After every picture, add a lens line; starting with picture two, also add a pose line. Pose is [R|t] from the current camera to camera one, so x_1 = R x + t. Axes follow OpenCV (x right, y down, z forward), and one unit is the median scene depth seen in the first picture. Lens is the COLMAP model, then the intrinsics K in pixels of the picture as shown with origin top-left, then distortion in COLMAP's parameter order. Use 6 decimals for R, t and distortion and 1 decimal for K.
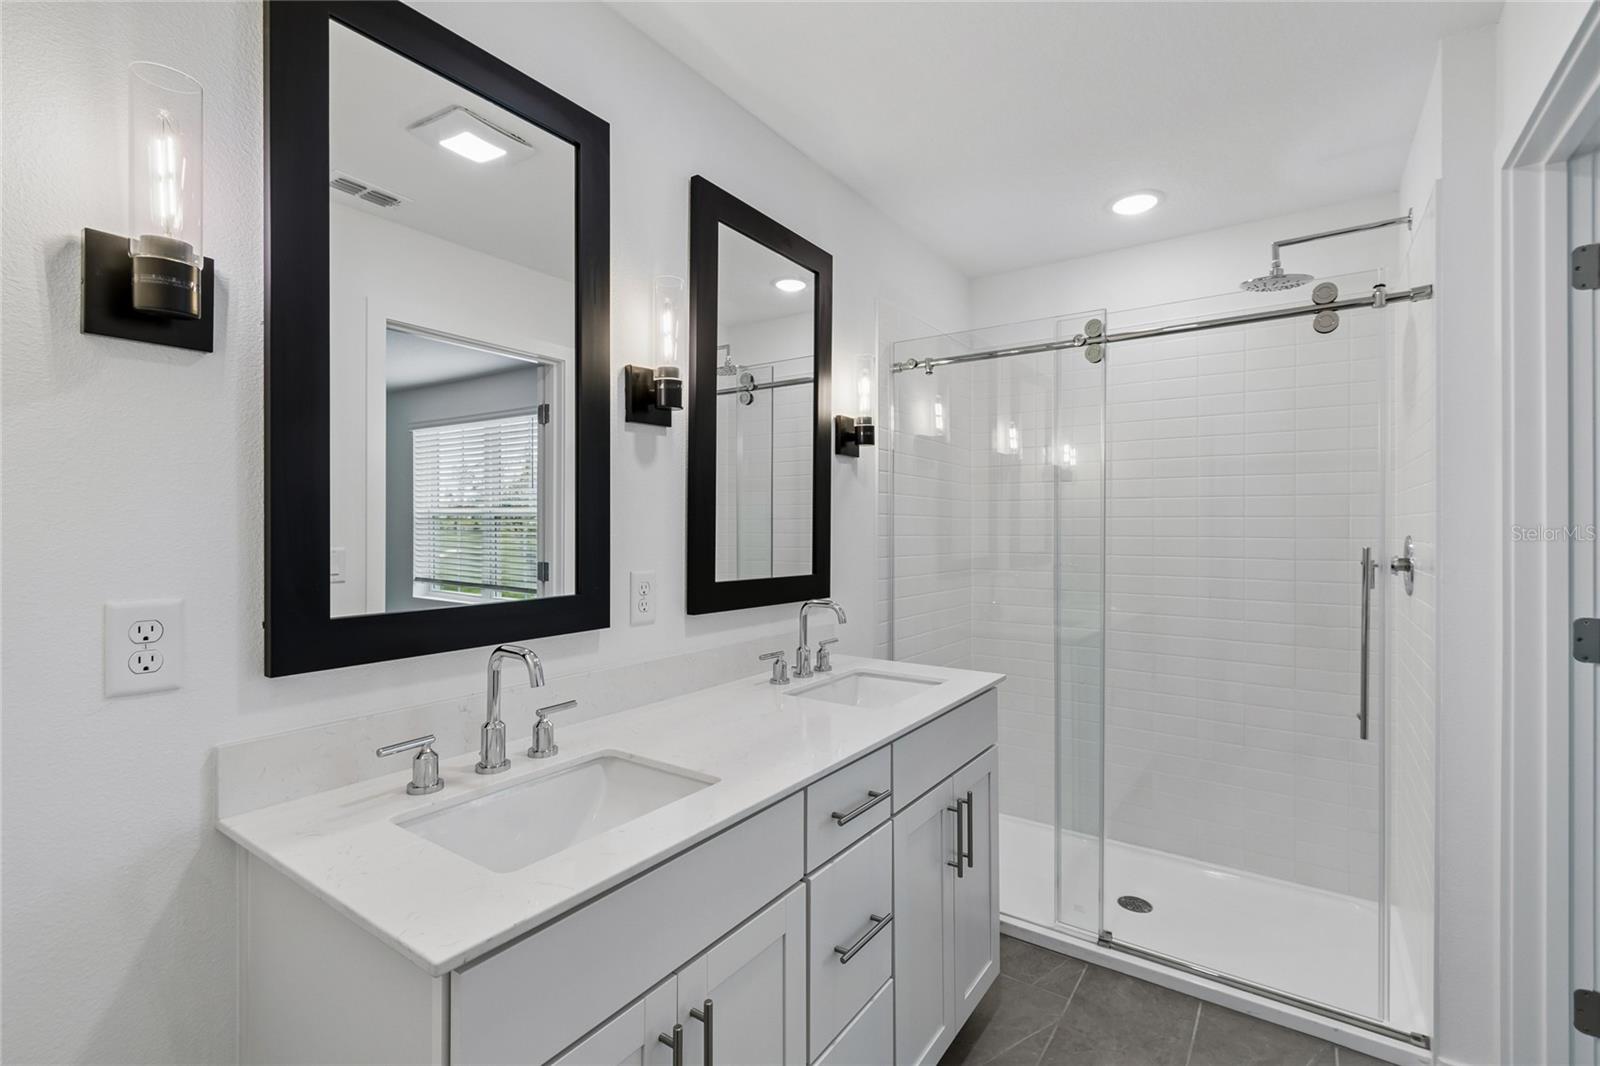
lens RADIAL K [[703.6, 0, 798.4], [0, 703.6, 526.6], [0, 0, 1]] dist [0.002686, -0.000985]
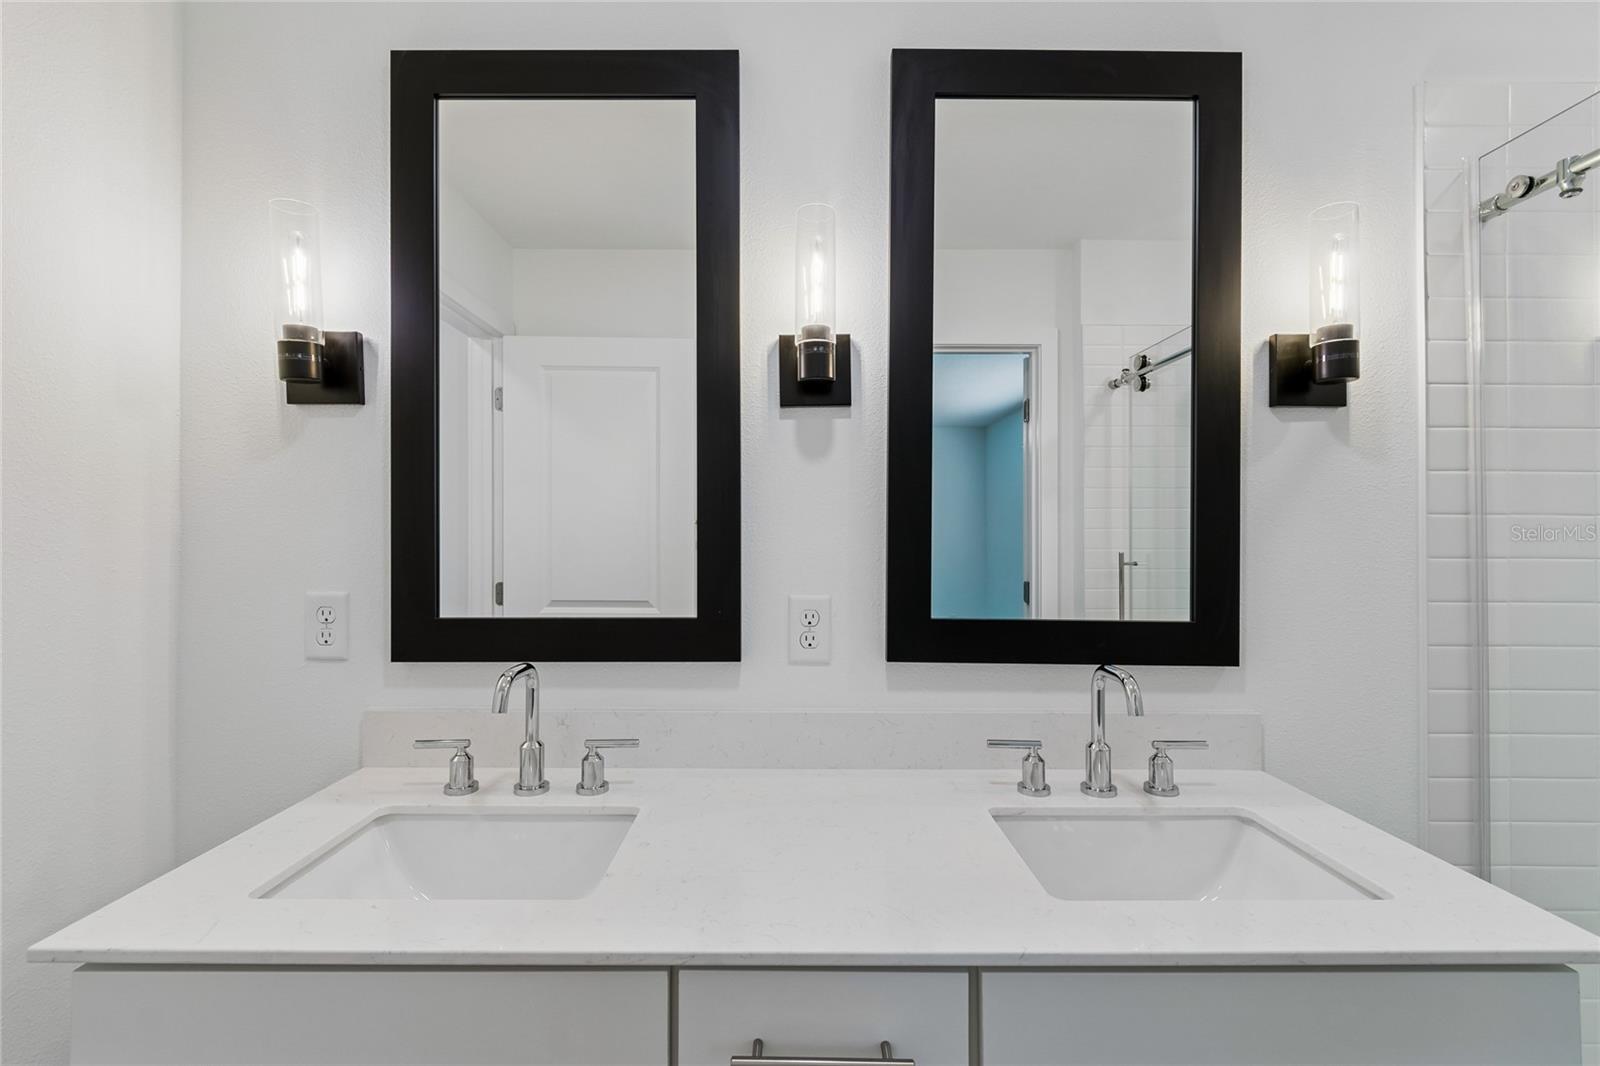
lens RADIAL K [[683.5, 0, 796.7], [0, 683.5, 541.2], [0, 0, 1]] dist [-0.002678, -0.000574]
pose [[0.580394, 0.000343, -0.814336, 0.276332], [0.000155, 1.000000, 0.000532, 0.001796], [0.814336, -0.000435, 0.580394, 0.389159]]
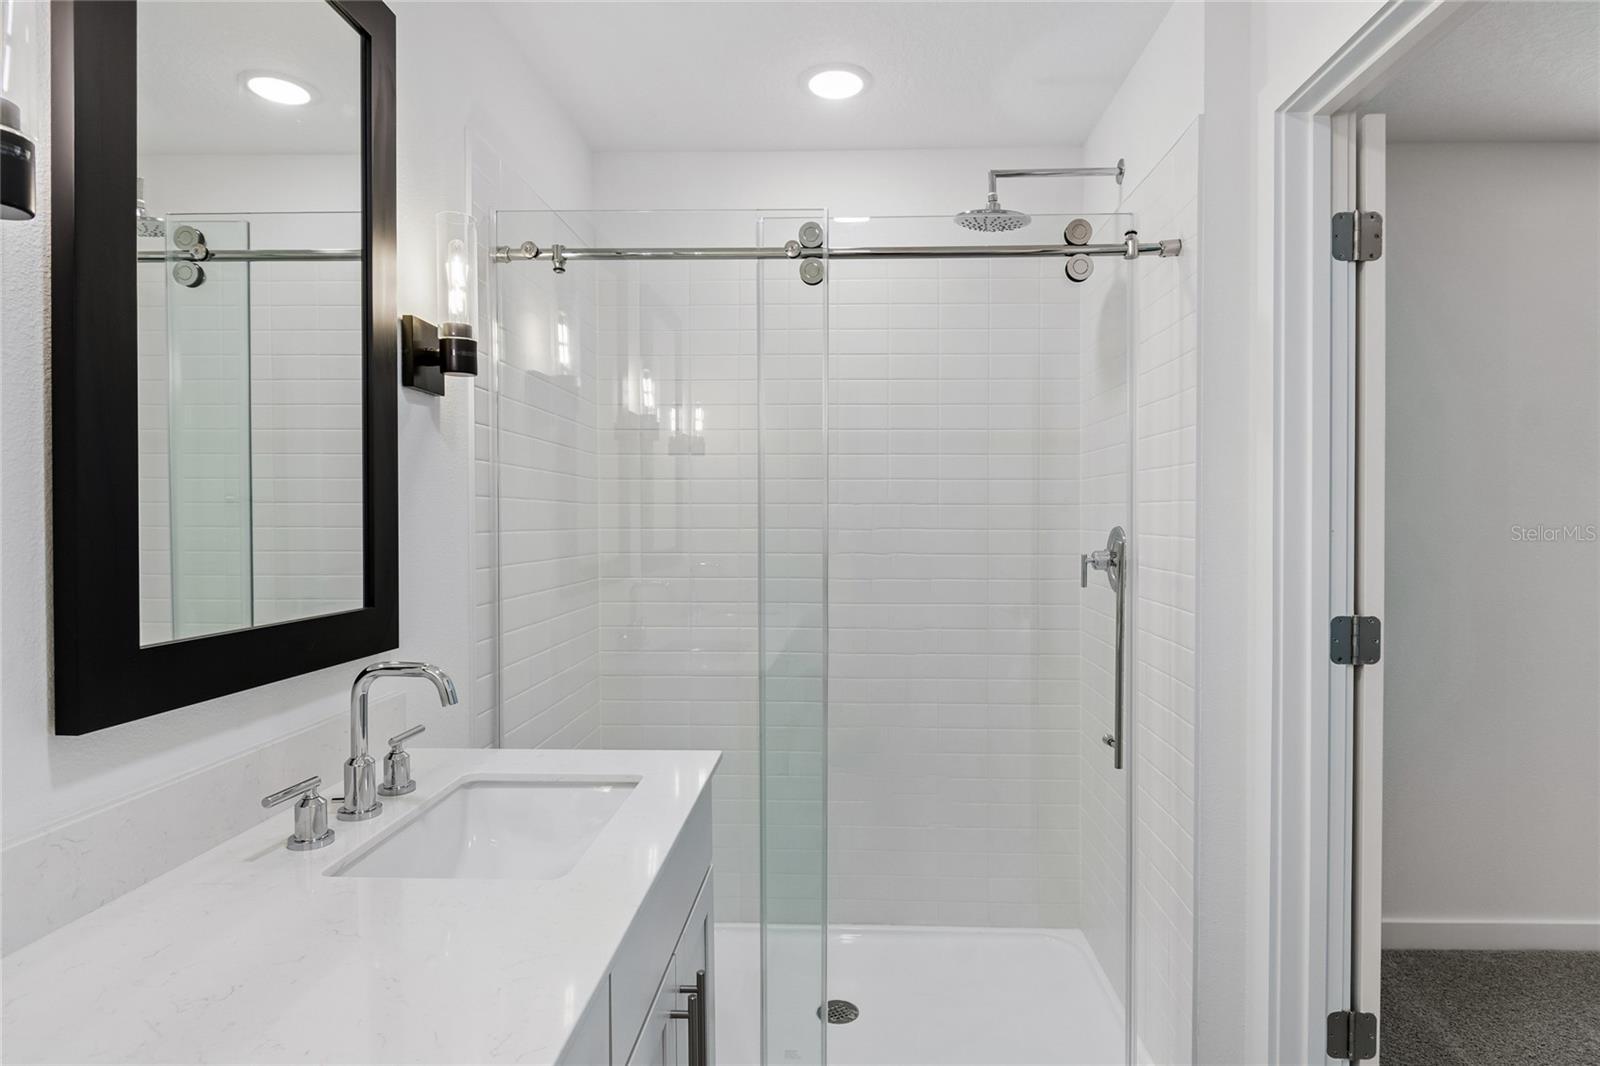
lens RADIAL K [[862.0, 0, 820.4], [0, 862.0, 530.6], [0, 0, 1]] dist [0.001108, -0.000798]
pose [[0.836111, -0.009359, 0.548481, -0.045360], [-0.001163, 0.999822, 0.018833, -0.002537], [-0.548560, -0.016384, 0.835951, 0.255775]]
